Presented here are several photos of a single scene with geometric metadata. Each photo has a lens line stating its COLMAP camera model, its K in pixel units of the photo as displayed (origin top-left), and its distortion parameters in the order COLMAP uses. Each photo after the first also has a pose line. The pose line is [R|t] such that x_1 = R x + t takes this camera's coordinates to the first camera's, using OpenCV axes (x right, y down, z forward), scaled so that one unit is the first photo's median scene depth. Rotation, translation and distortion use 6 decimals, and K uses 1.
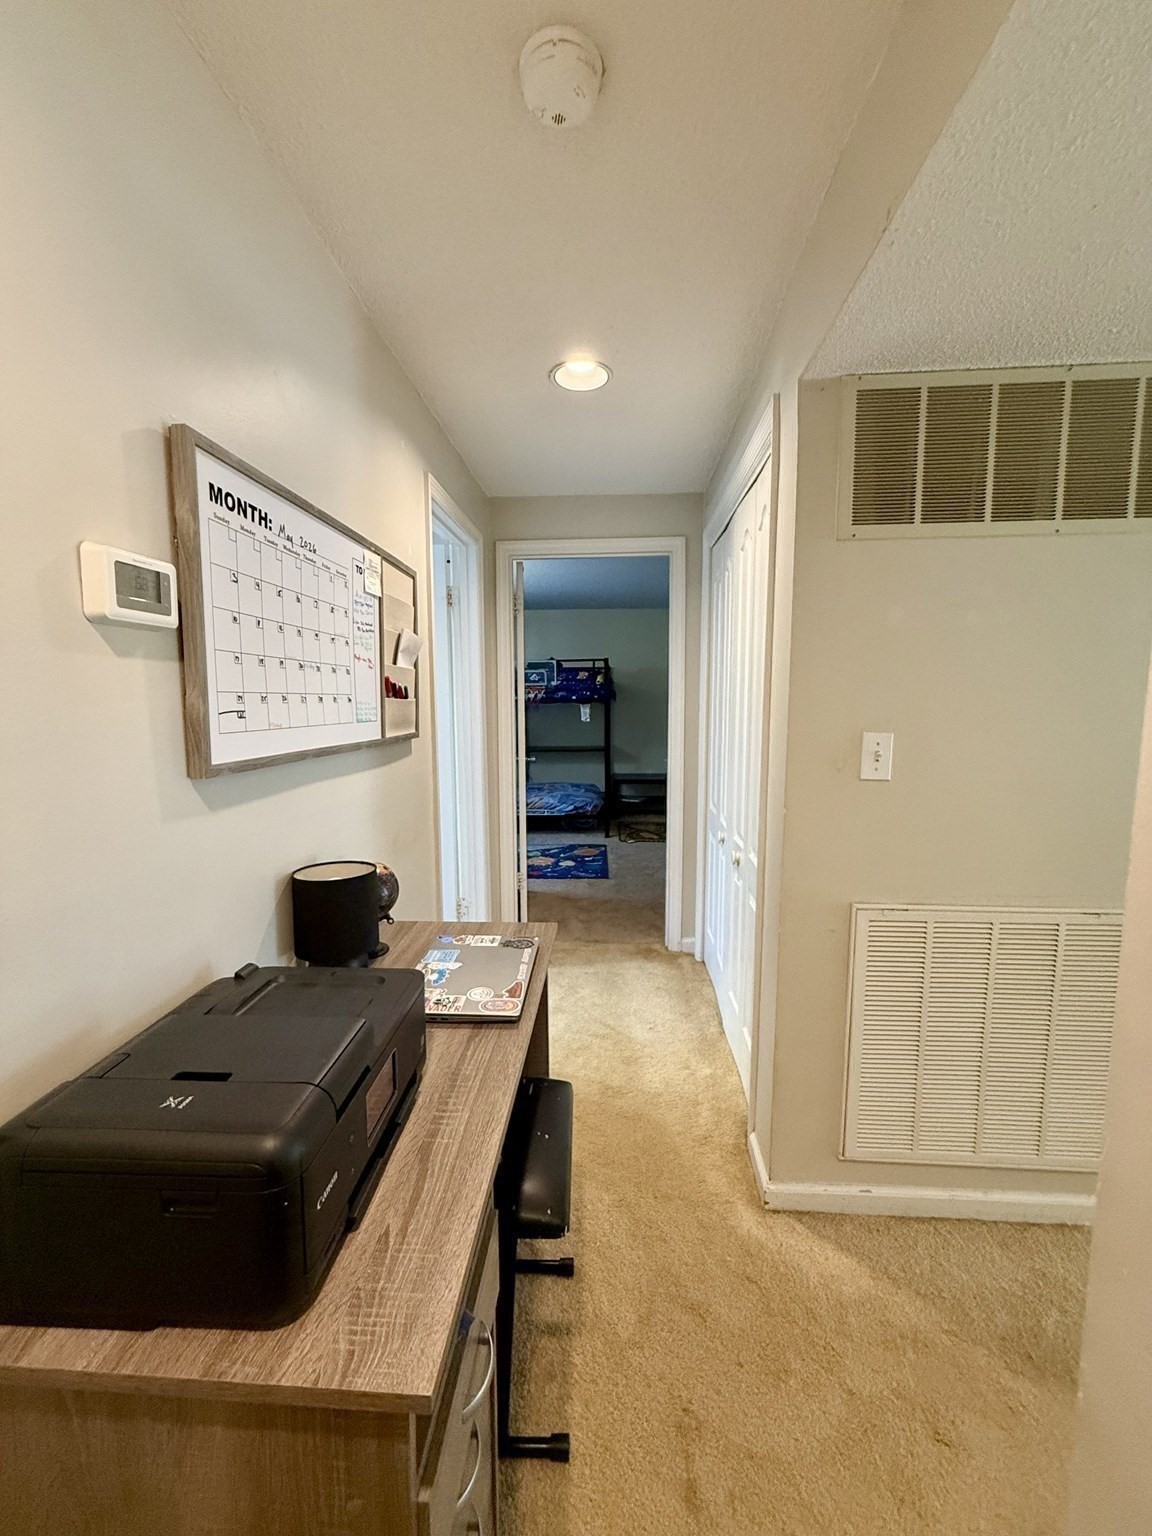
lens RADIAL K [[612.7, 0, 576.6], [0, 612.7, 763.9], [0, 0, 1]] dist [0.000148, -0.000472]
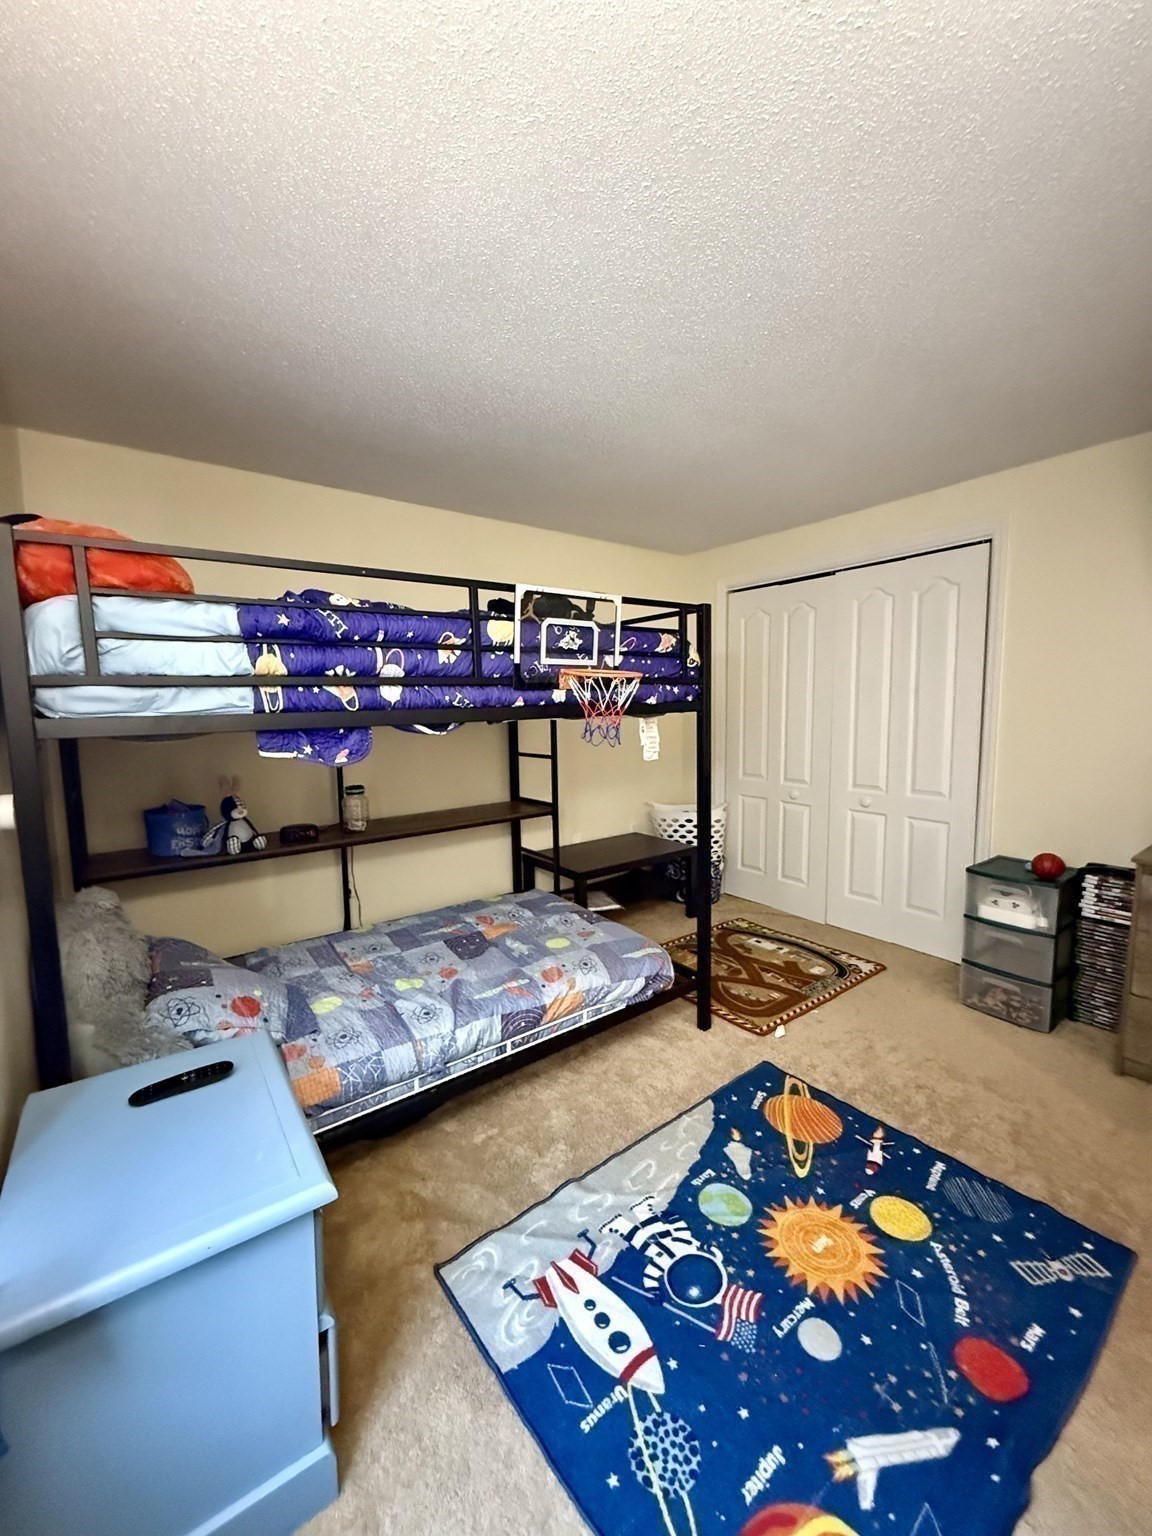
lens RADIAL K [[612.7, 0, 576.8], [0, 612.7, 764.5], [0, 0, 1]] dist [0.000148, -0.000472]
pose [[0.753855, -0.076308, 0.652594, -0.289844], [0.079455, 0.996531, 0.024742, -0.082354], [-0.652218, 0.033200, 0.757304, 0.745289]]
